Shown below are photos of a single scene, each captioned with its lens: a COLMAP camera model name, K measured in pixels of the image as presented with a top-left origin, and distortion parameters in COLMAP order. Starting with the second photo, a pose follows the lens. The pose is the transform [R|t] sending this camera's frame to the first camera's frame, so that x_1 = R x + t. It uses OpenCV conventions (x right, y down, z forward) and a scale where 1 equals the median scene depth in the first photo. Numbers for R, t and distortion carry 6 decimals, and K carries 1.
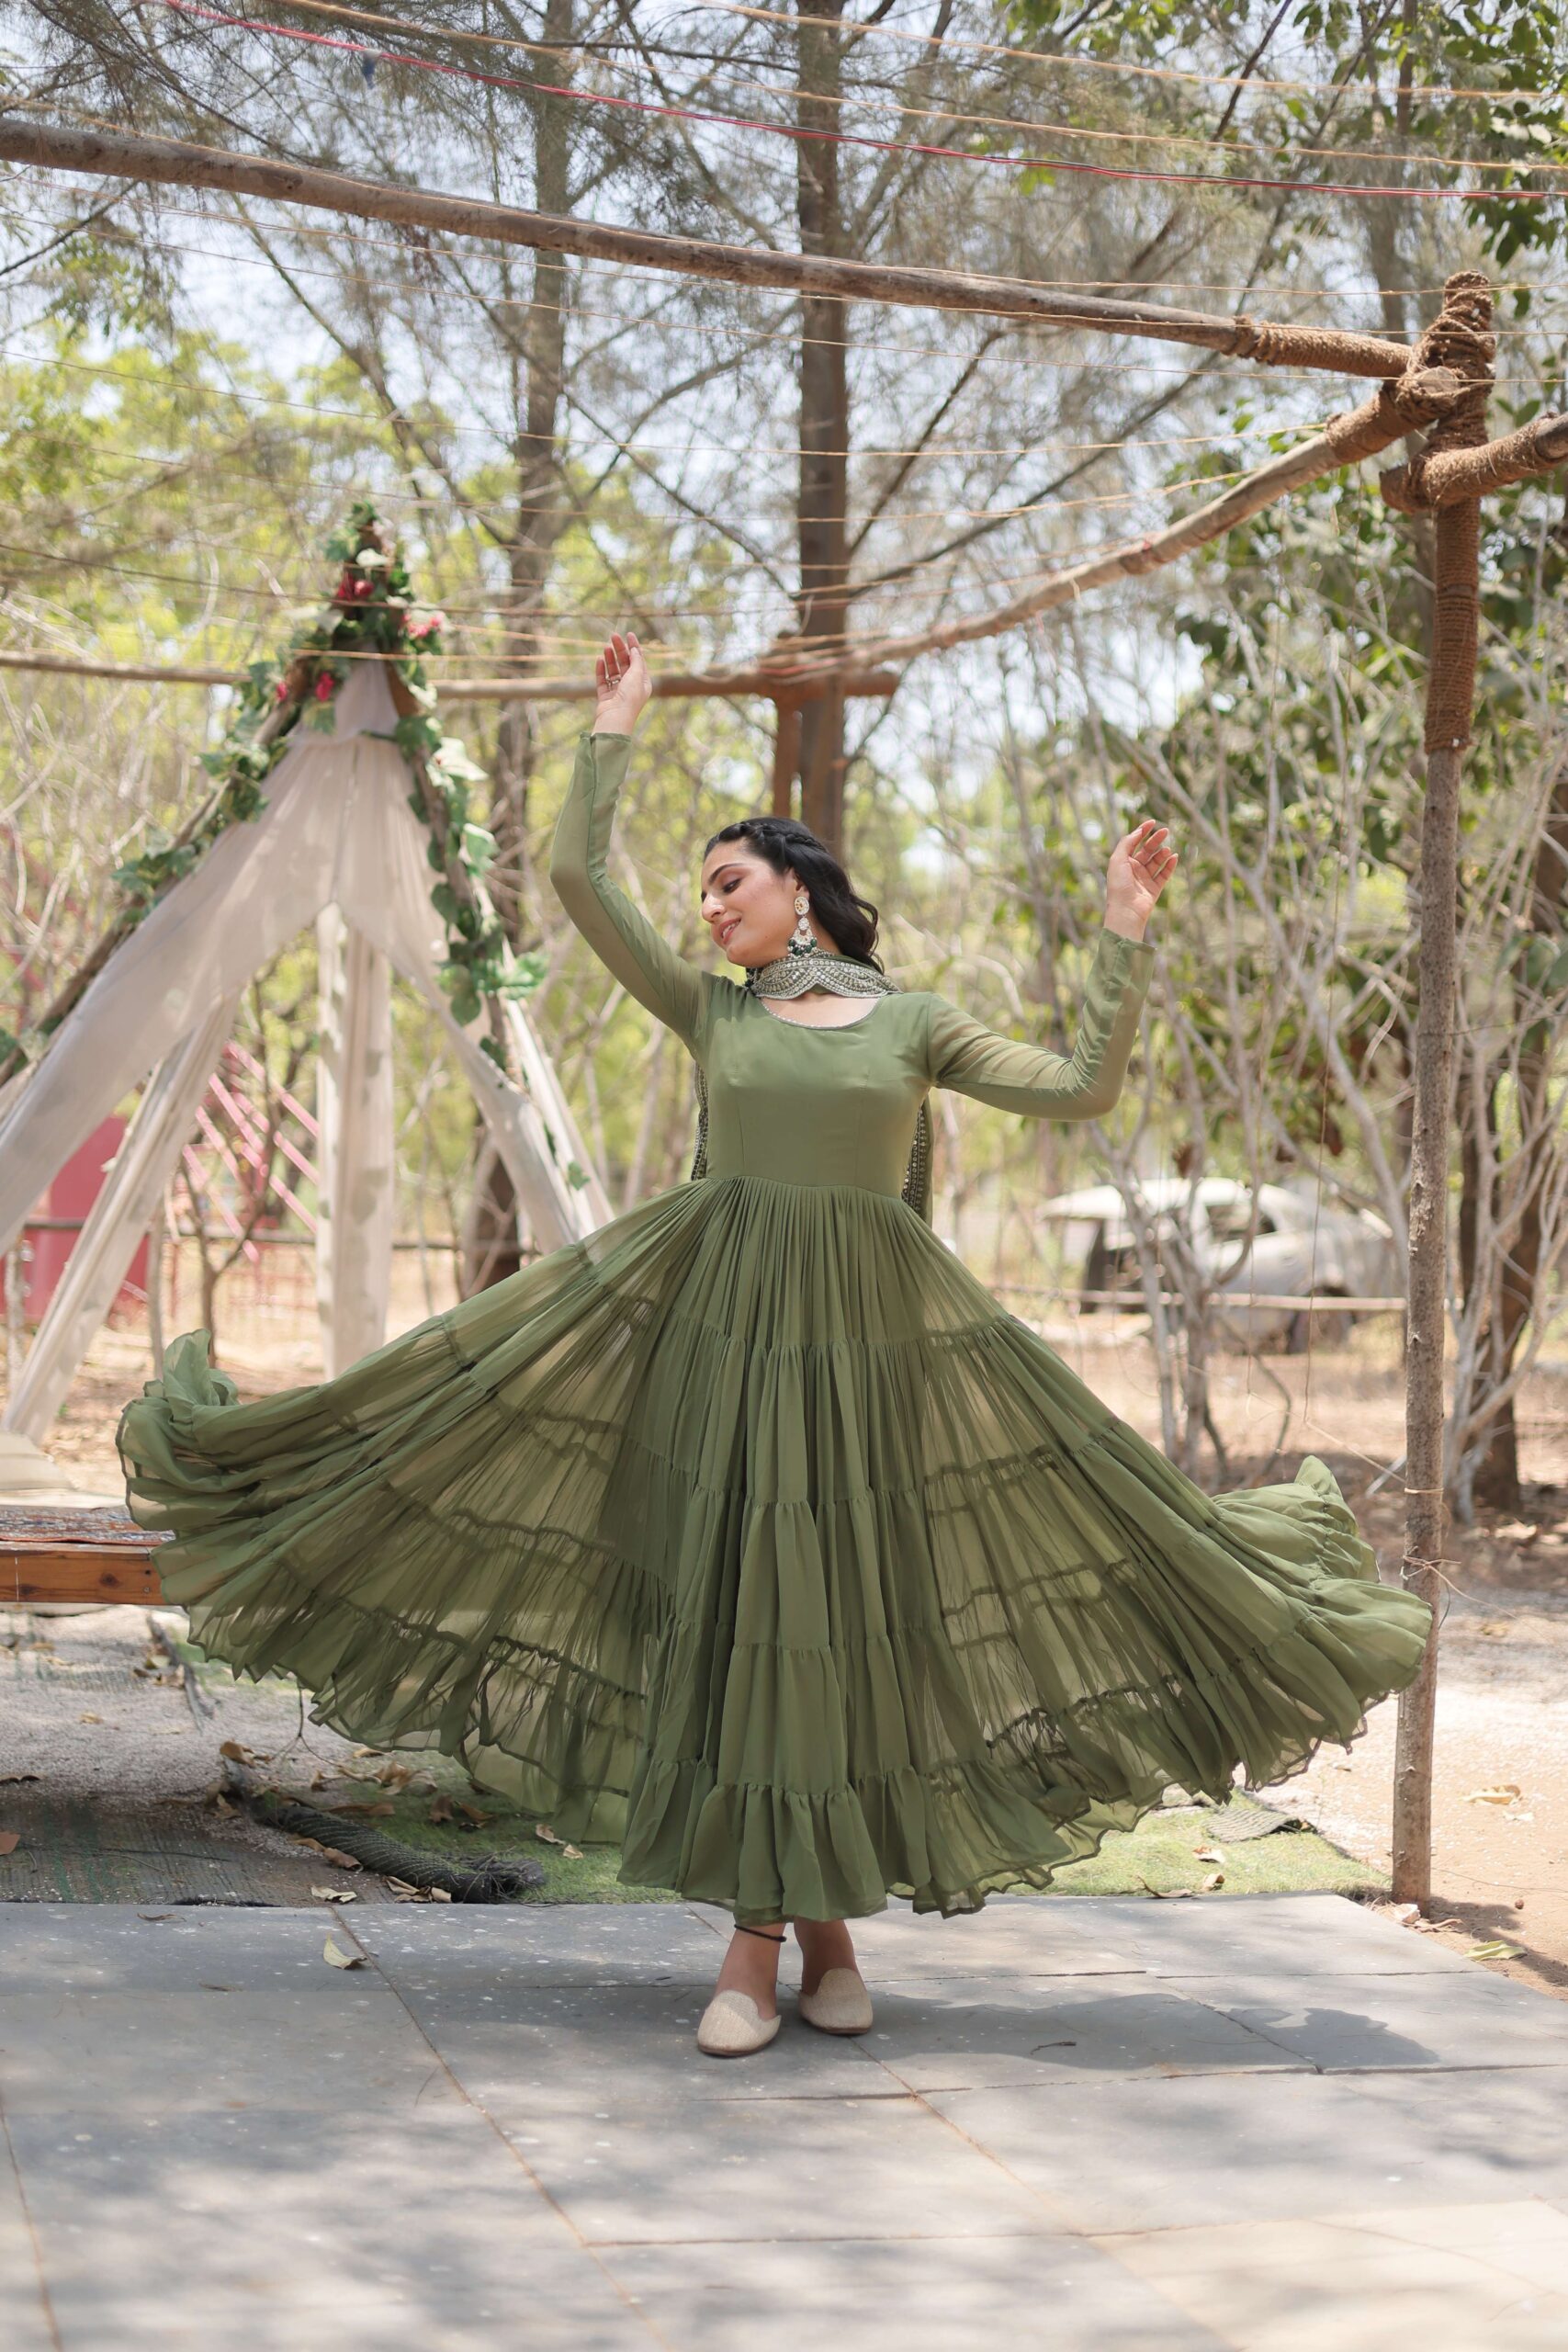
lens RADIAL K [[3045.4, 0, 786.9], [0, 3045.4, 1181.1], [0, 0, 1]] dist [-0.036771, 0.000000]
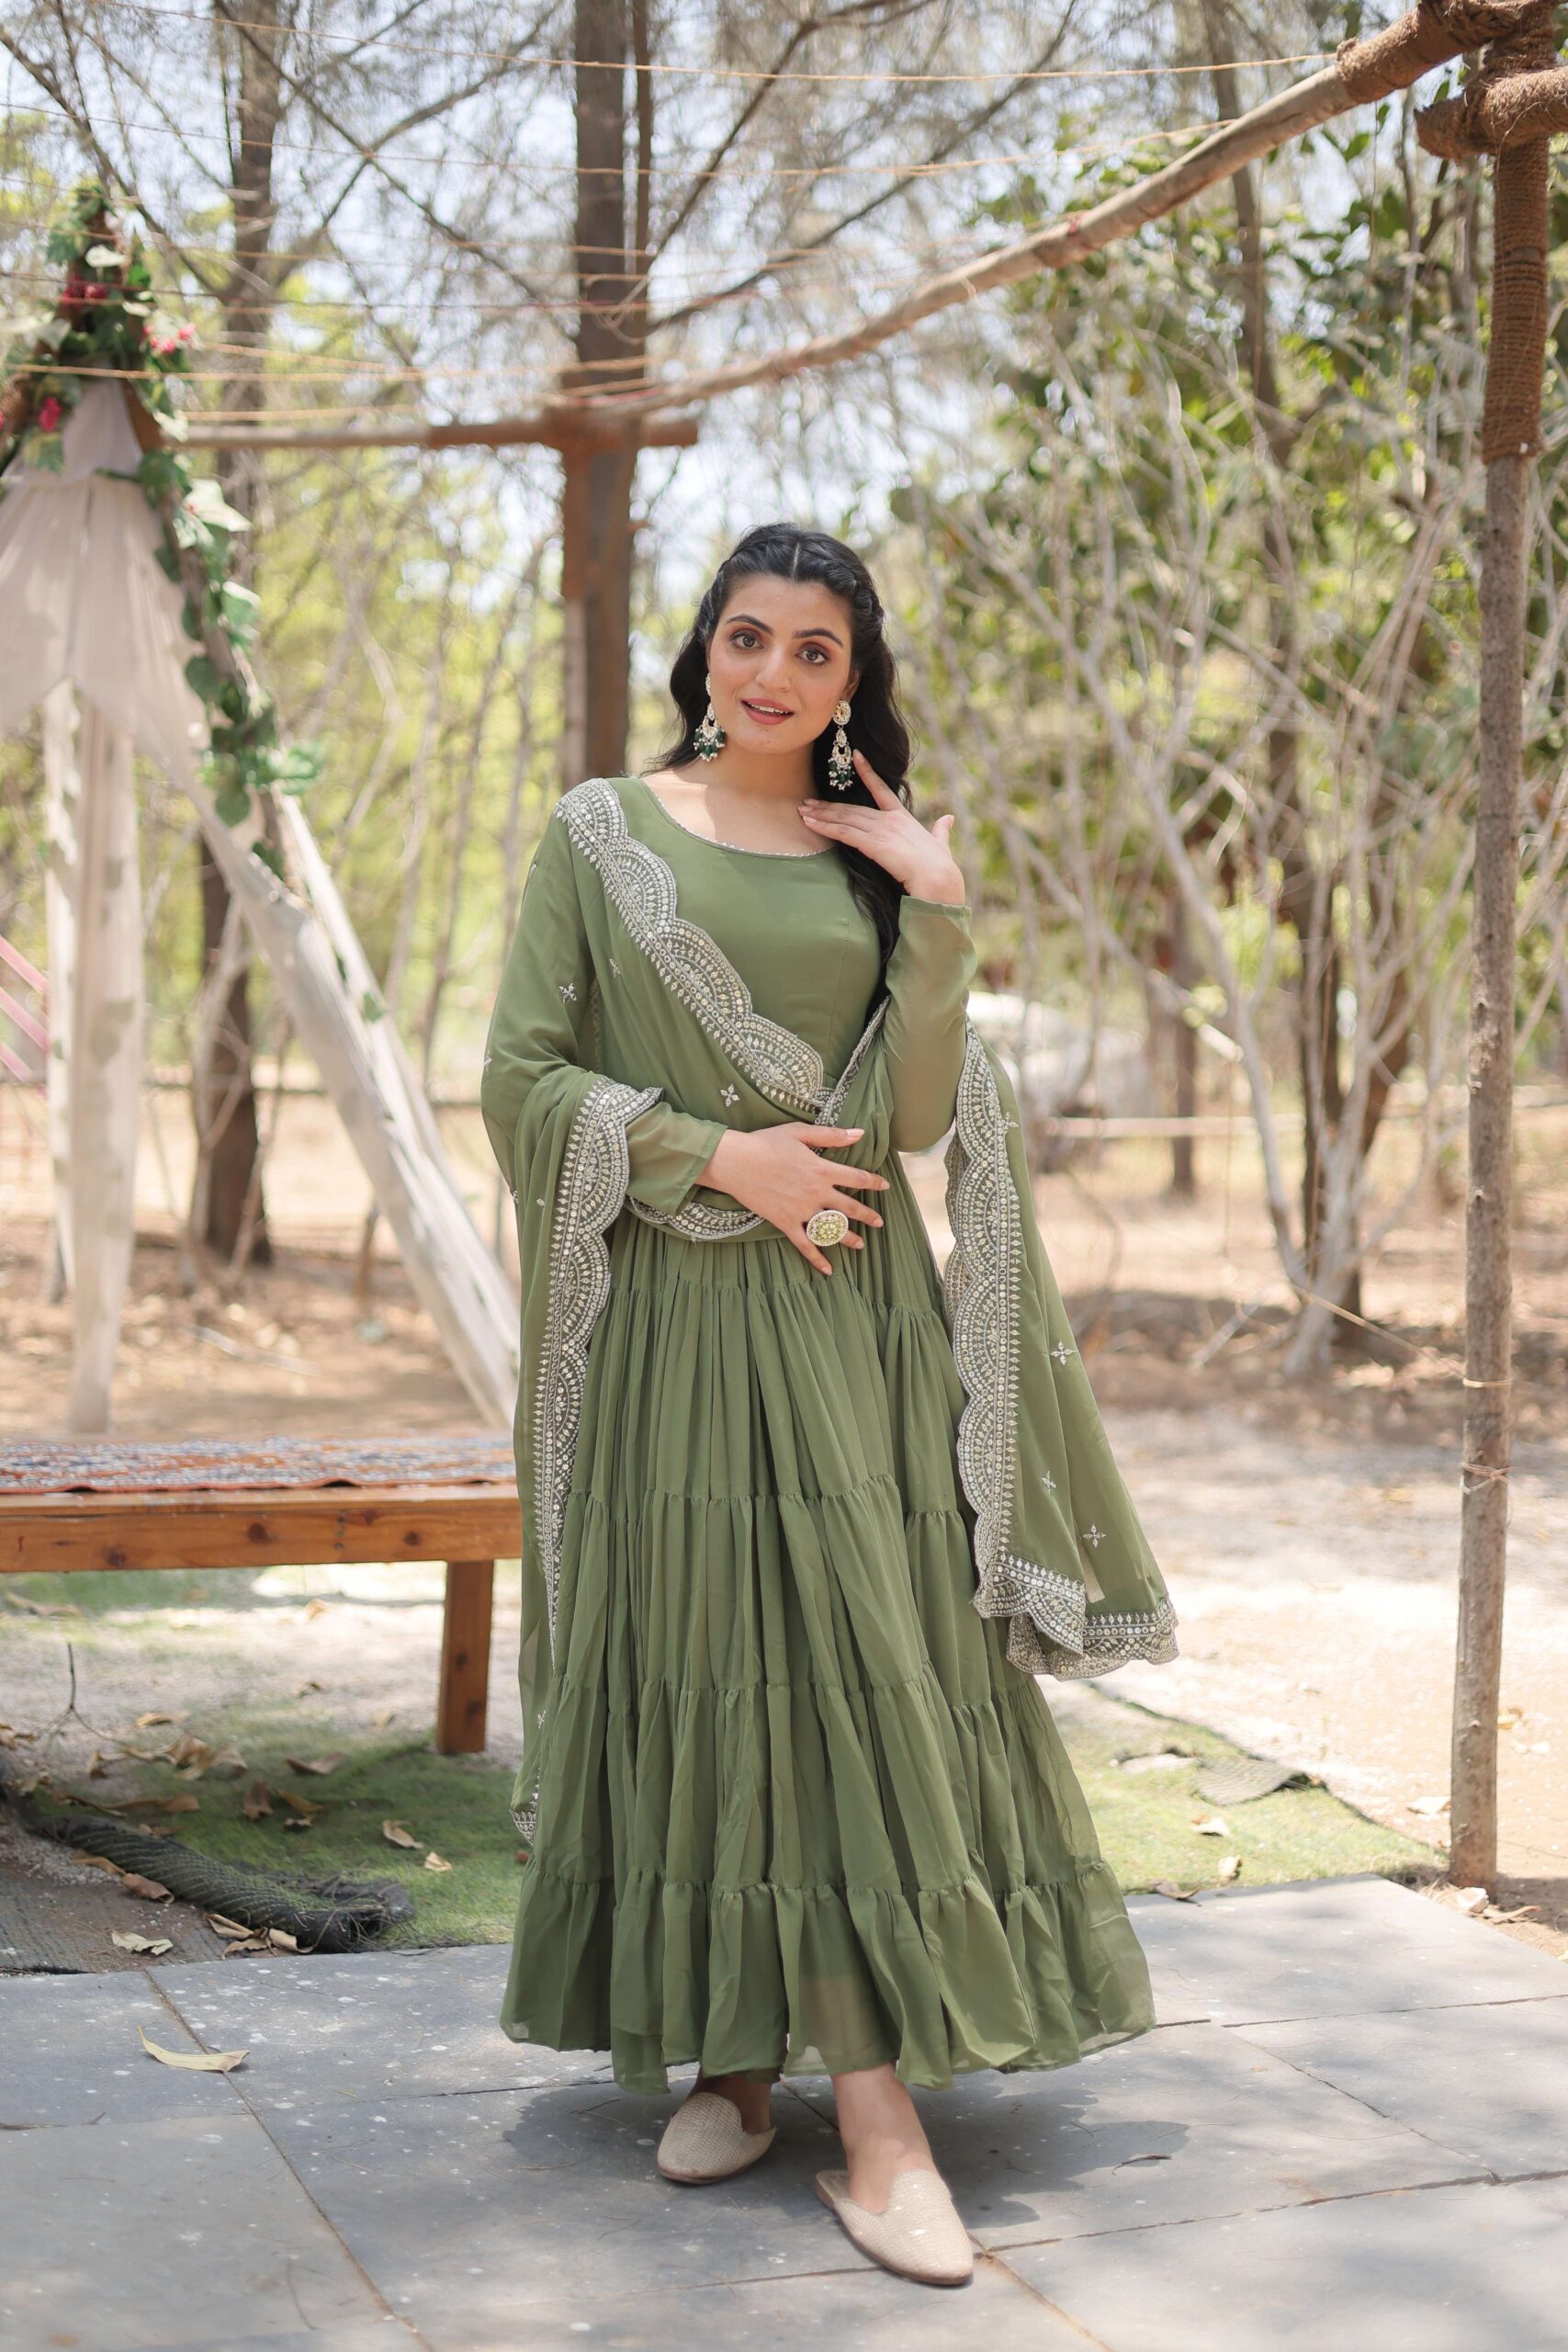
lens RADIAL K [[3045.4, 0, 756.0], [0, 3045.4, 1180.4], [0, 0, 1]] dist [-0.036771, 0.000000]
pose [[0.995590, -0.021050, 0.091418, -0.041343], [0.015550, 0.998049, 0.060467, -0.002829], [-0.092513, -0.058779, 0.993975, 0.156499]]
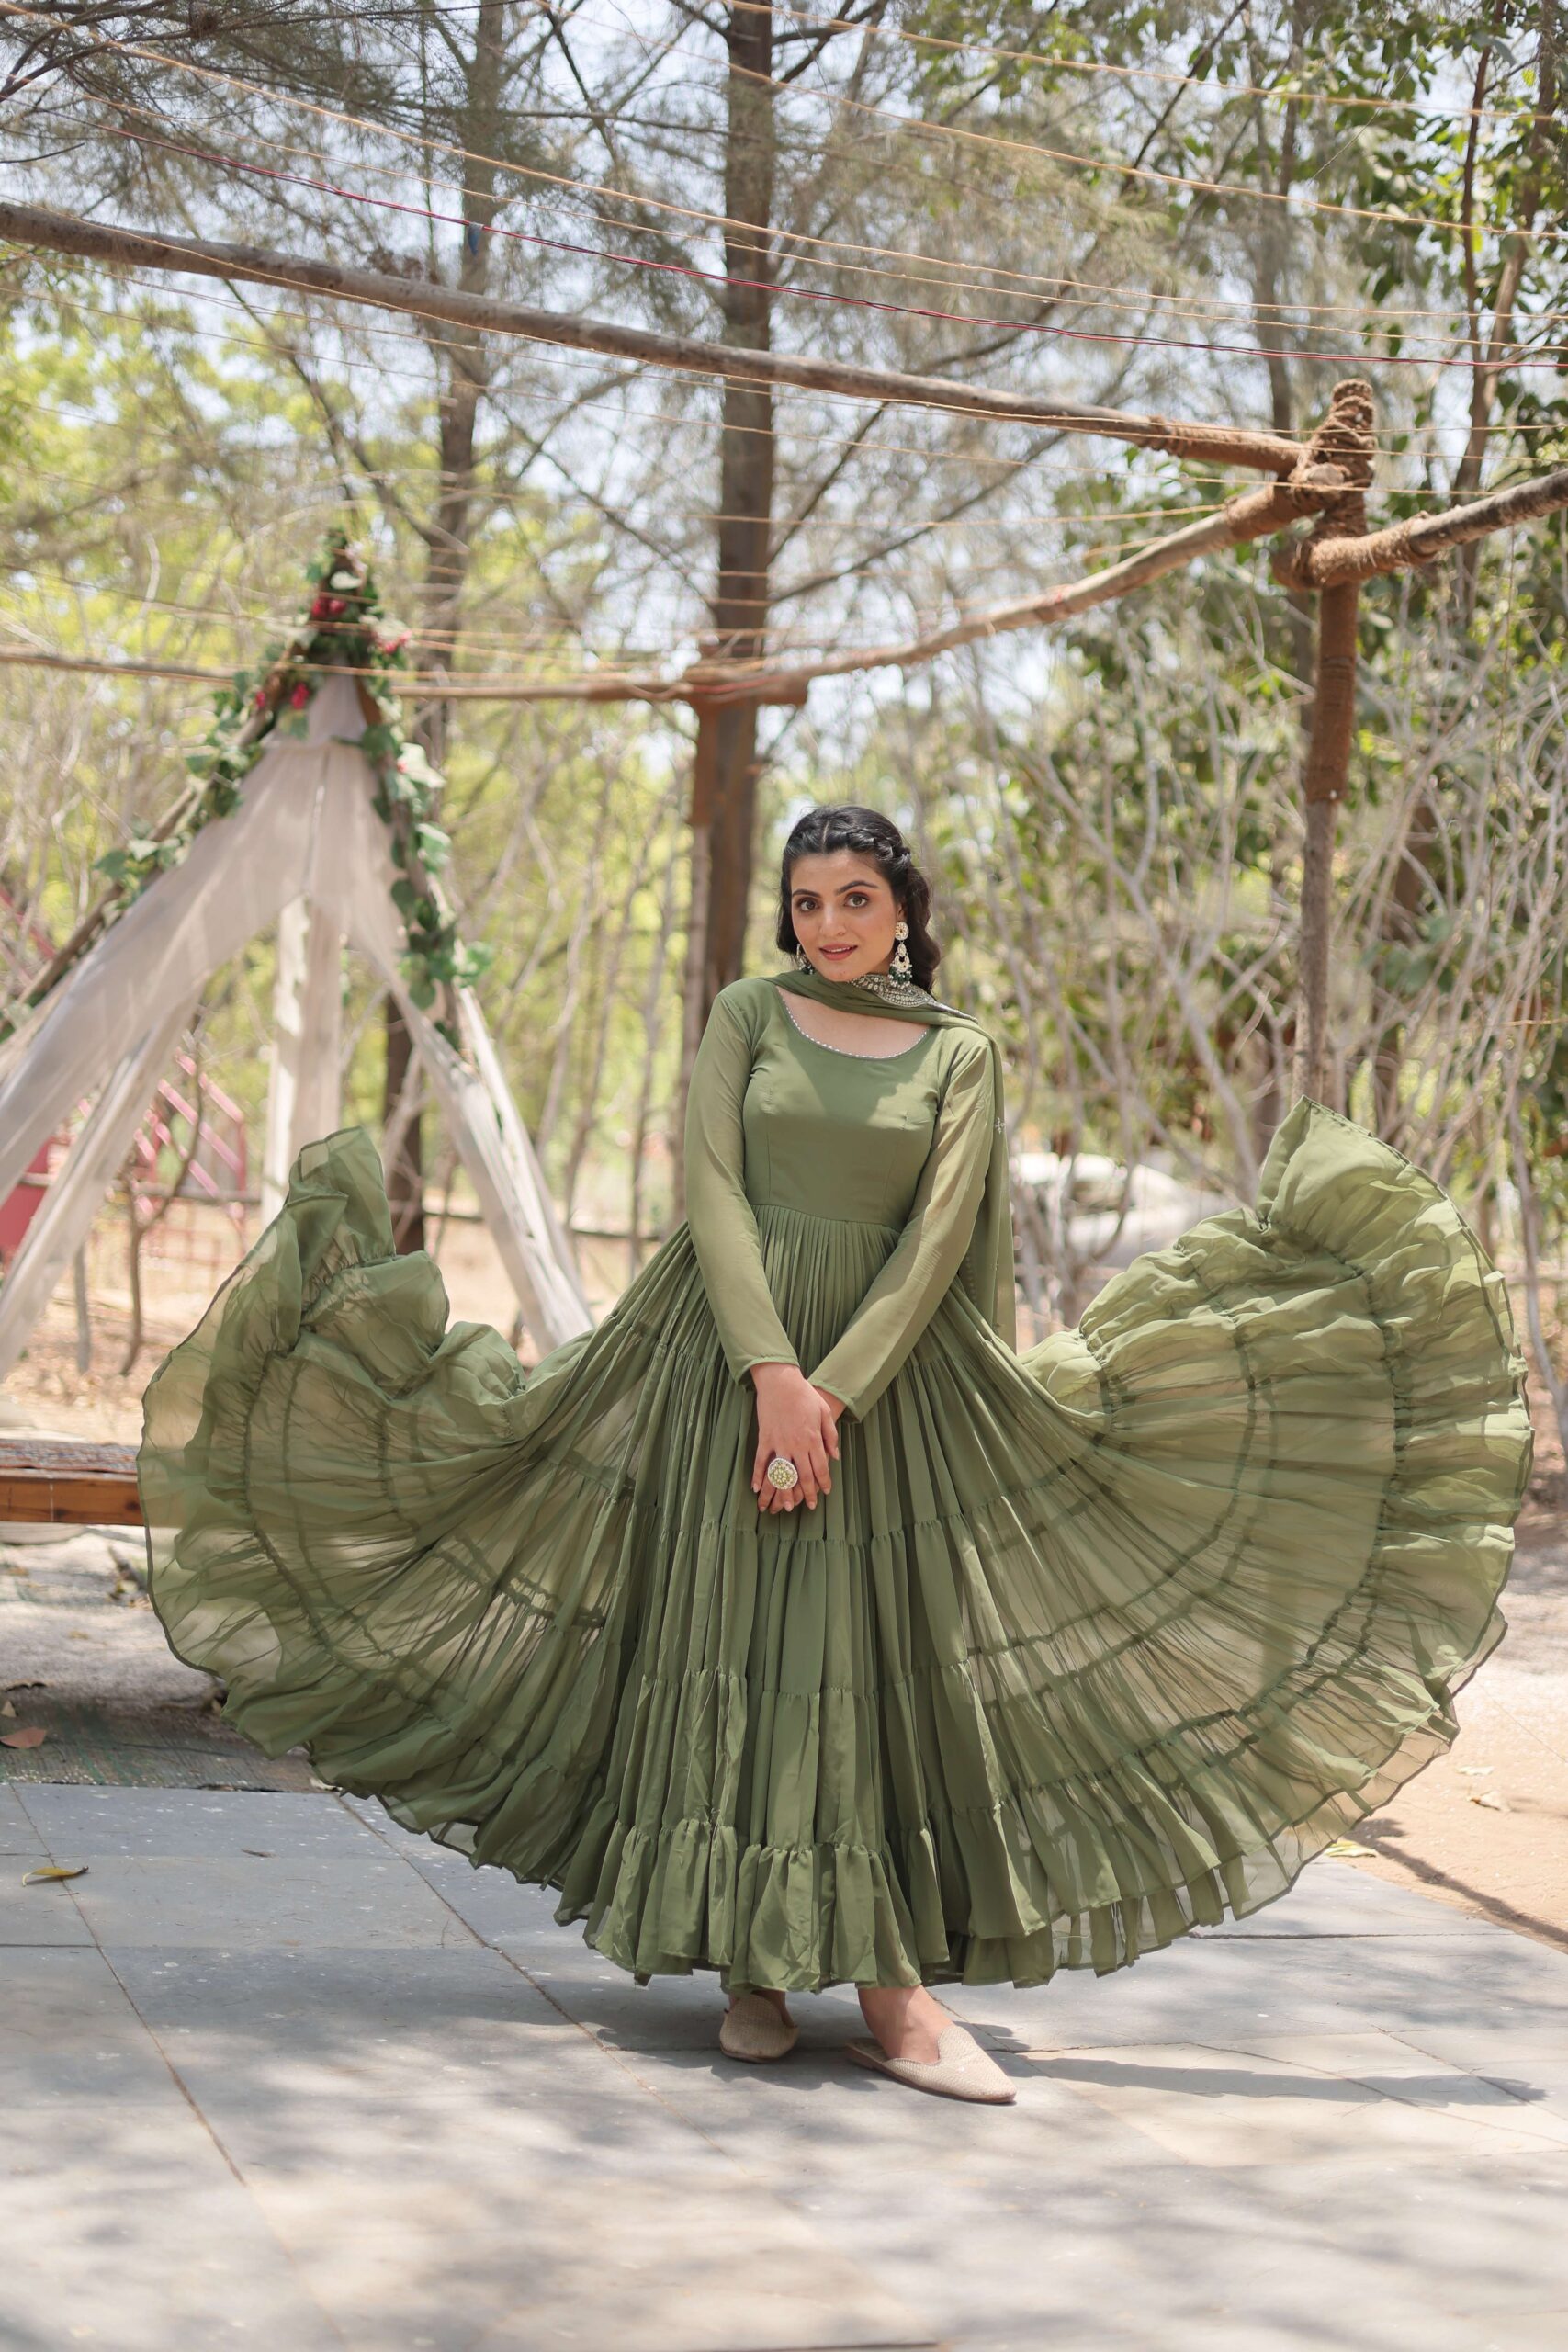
lens RADIAL K [[3045.4, 0, 746.9], [0, 3045.4, 1172.9], [0, 0, 1]] dist [-0.036771, 0.000000]
pose [[0.999096, 0.022709, 0.035936, -0.026888], [-0.023105, 0.999676, 0.010634, -0.007136], [-0.035683, -0.011454, 0.999298, -0.096633]]
